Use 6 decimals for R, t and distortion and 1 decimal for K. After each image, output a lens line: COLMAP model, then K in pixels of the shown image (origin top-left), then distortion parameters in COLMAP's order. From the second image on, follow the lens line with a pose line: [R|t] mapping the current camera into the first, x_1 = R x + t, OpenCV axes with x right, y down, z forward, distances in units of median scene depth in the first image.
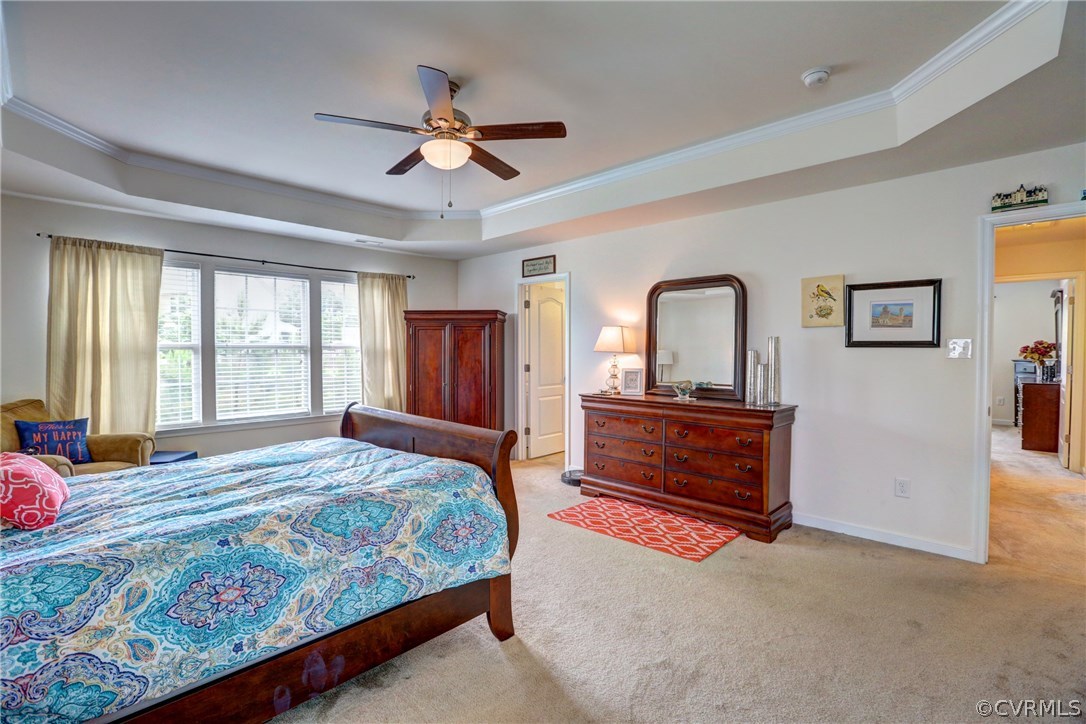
lens RADIAL K [[490.5, 0, 543.0], [0, 490.5, 362.0], [0, 0, 1]] dist [-0.043631, 0.000158]
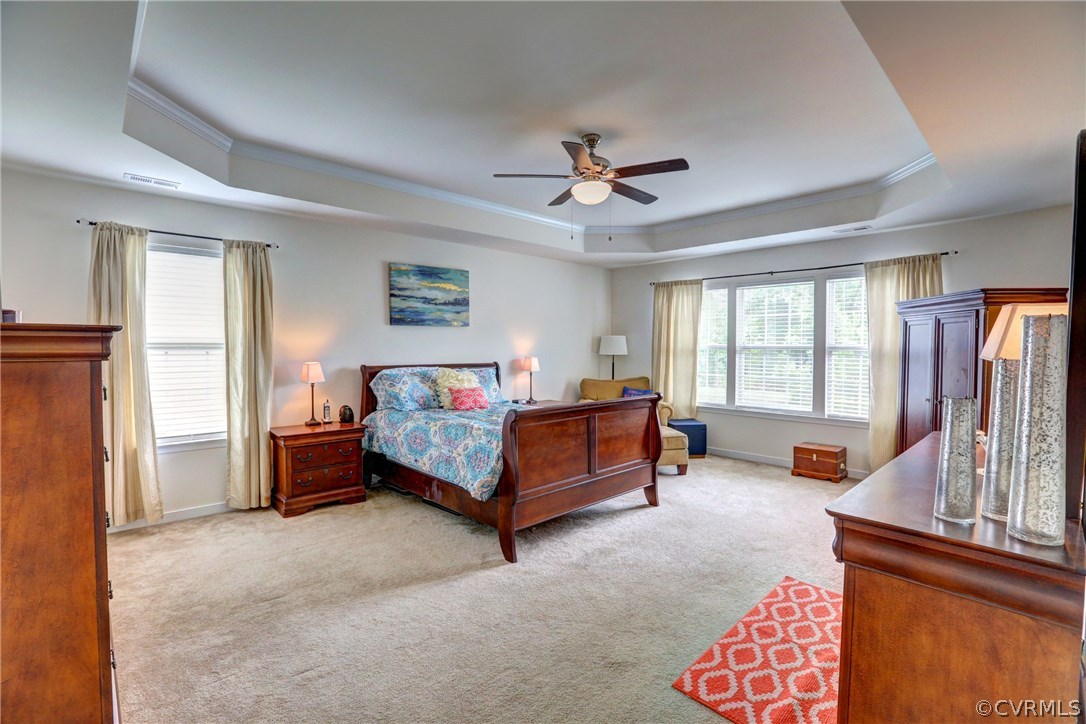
lens RADIAL K [[489.6, 0, 542.4], [0, 489.6, 343.6], [0, 0, 1]] dist [-0.044998, -0.000012]
pose [[-0.051631, -0.006650, -0.998644, 0.693906], [-0.027869, 0.999598, -0.005216, -0.022581], [0.998277, 0.027562, -0.051796, 0.614305]]
